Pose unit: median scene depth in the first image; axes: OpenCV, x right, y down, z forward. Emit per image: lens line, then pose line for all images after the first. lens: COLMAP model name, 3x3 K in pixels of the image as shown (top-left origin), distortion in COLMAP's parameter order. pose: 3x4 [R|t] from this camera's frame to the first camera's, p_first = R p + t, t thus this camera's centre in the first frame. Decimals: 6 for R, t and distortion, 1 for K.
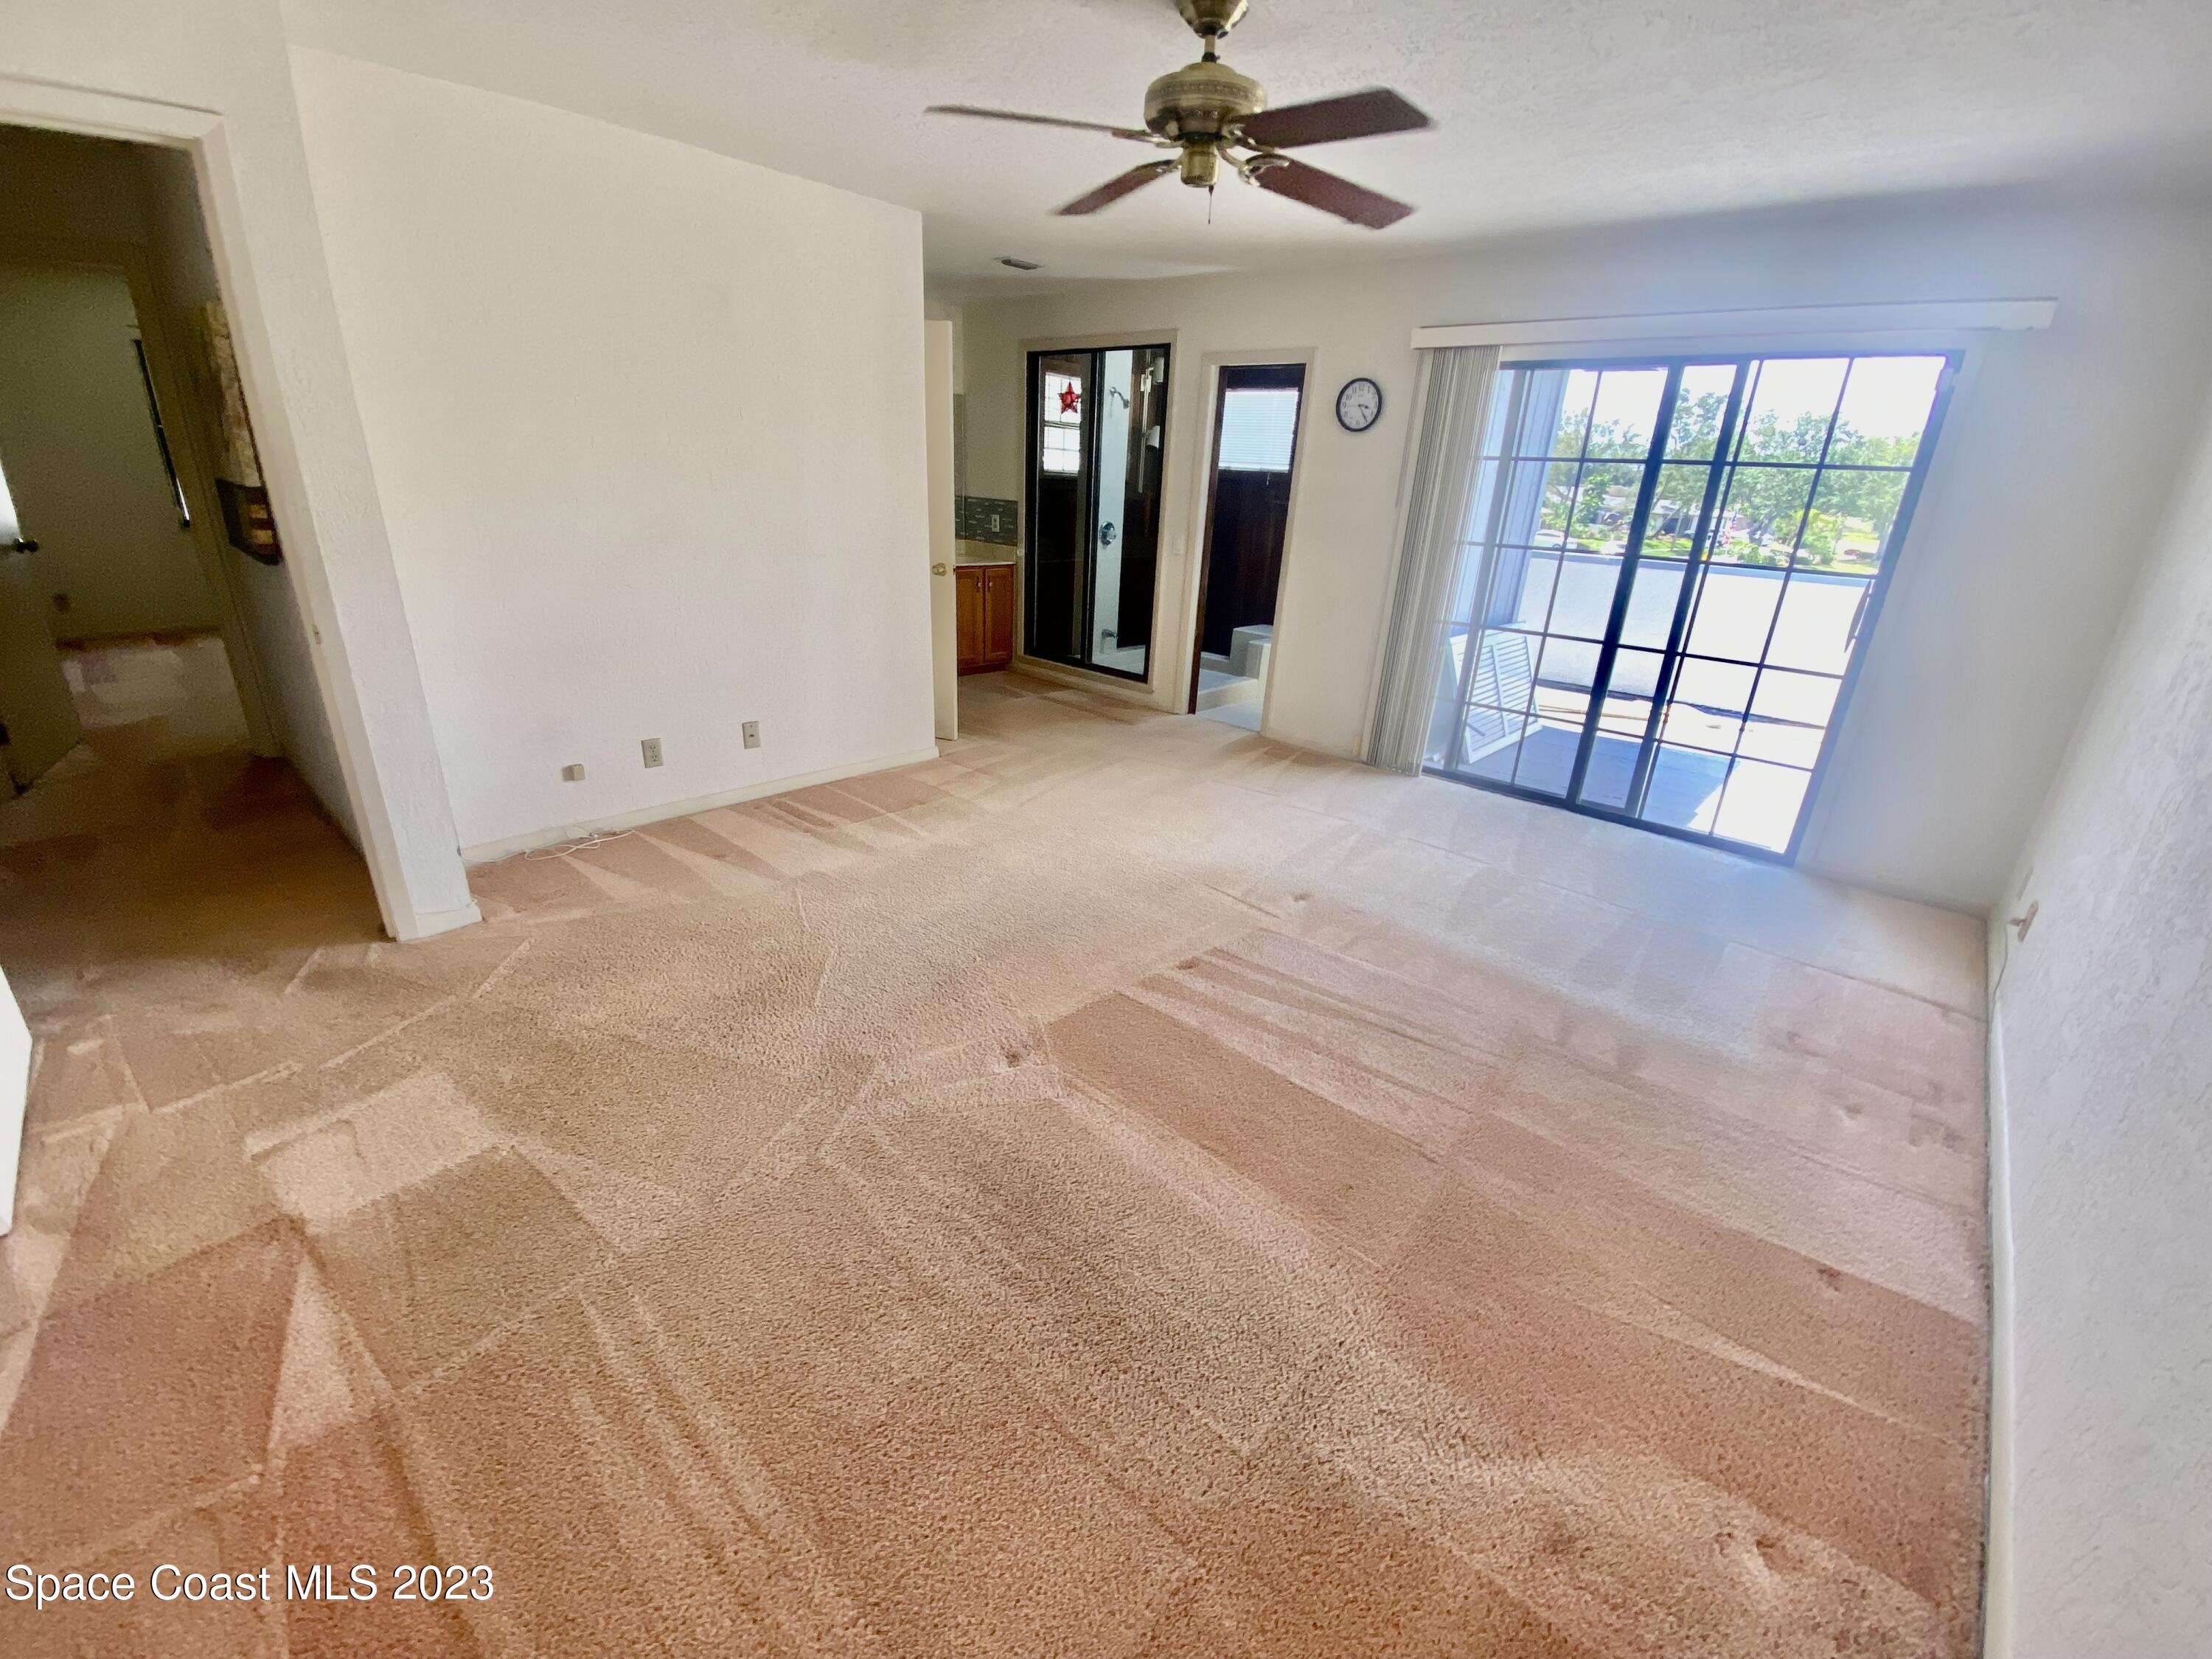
lens RADIAL K [[891.8, 0, 1097.4], [0, 891.8, 833.3], [0, 0, 1]] dist [0.041668, -0.031729]
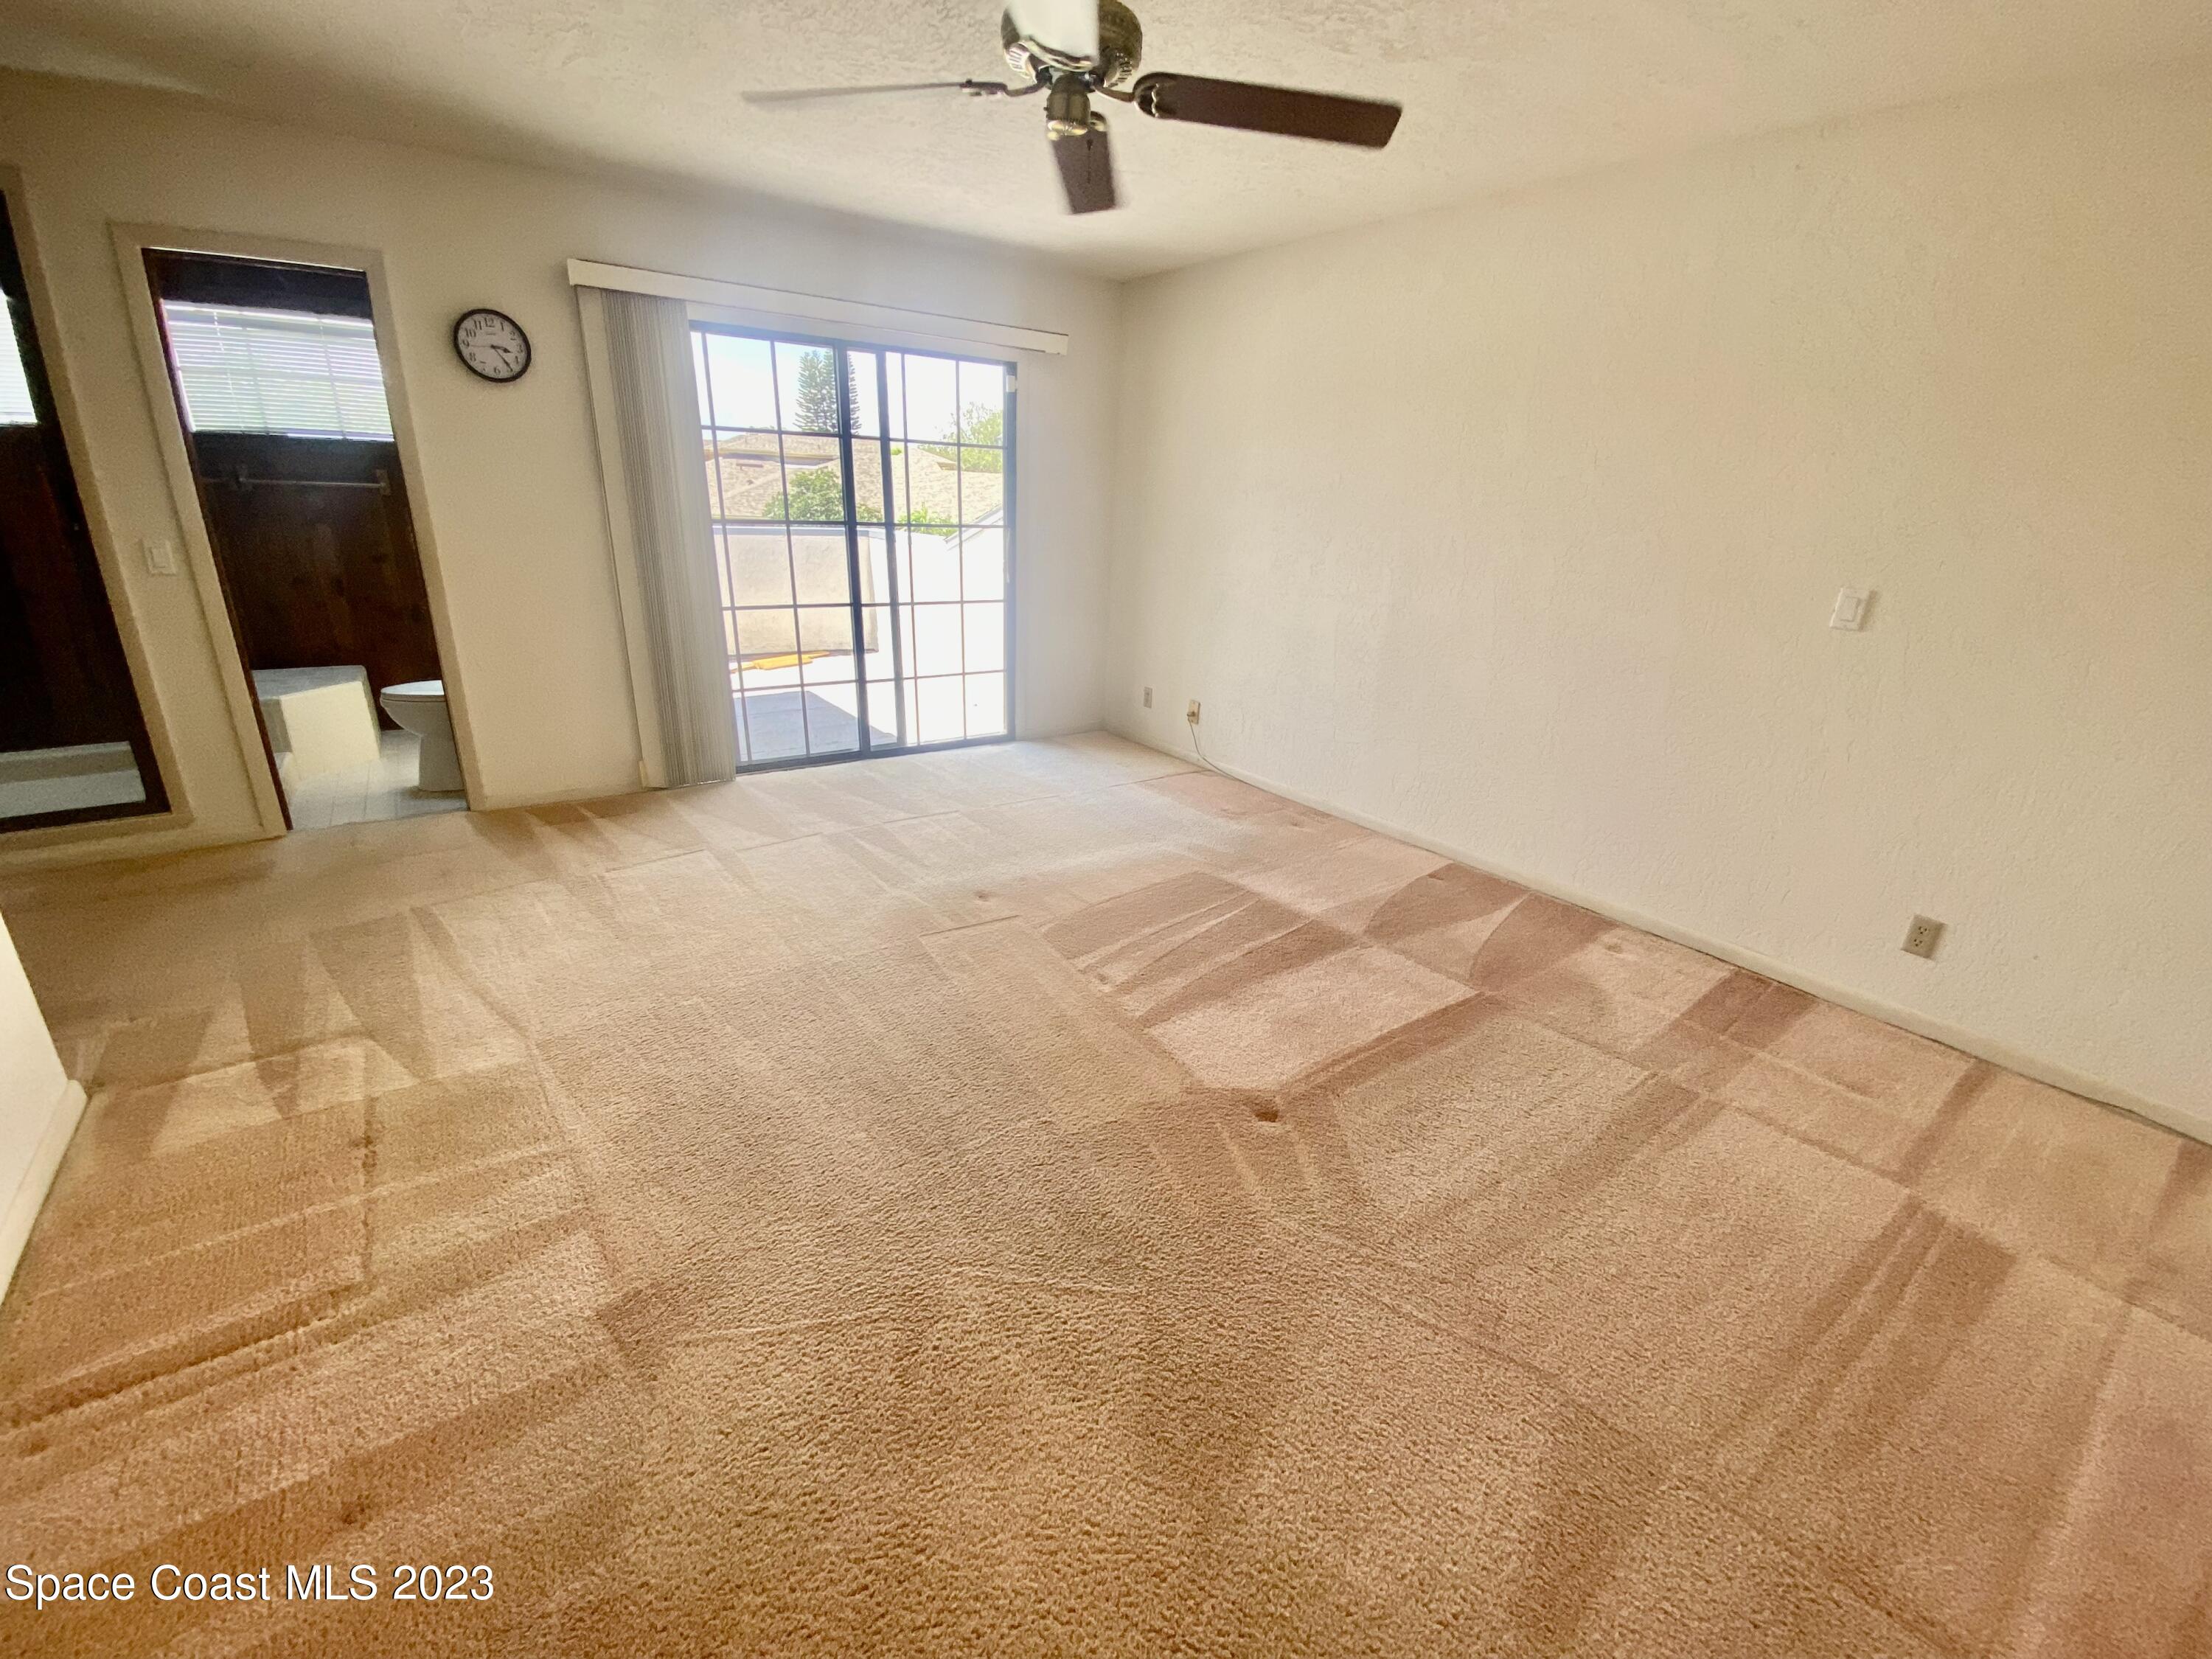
lens RADIAL K [[891.8, 0, 1097.4], [0, 891.8, 833.3], [0, 0, 1]] dist [0.041668, -0.031729]
pose [[0.211081, -0.378298, 0.901296, -0.433082], [0.334965, 0.894235, 0.296886, -0.171382], [-0.918283, 0.239236, 0.315473, 0.405912]]
